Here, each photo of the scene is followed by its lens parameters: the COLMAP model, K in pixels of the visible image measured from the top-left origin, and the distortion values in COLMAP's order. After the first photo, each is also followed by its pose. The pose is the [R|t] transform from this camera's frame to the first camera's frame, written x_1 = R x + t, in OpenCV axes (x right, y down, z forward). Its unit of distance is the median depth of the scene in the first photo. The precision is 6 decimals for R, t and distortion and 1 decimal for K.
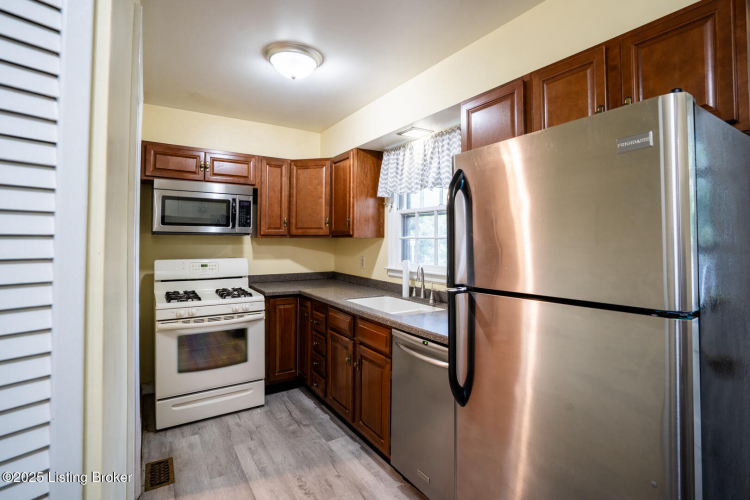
lens RADIAL K [[369.2, 0, 376.9], [0, 369.2, 252.8], [0, 0, 1]] dist [-0.005368, -0.000040]
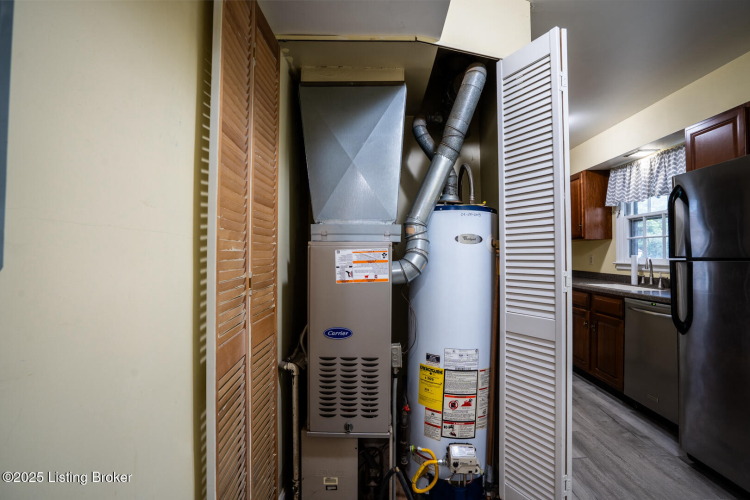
lens RADIAL K [[369.2, 0, 376.9], [0, 369.2, 252.8], [0, 0, 1]] dist [-0.005368, -0.000040]
pose [[0.869154, -0.010167, -0.494437, -0.060780], [-0.013200, 0.998956, -0.043745, 0.076369], [0.494366, 0.044548, 0.868112, -0.500003]]
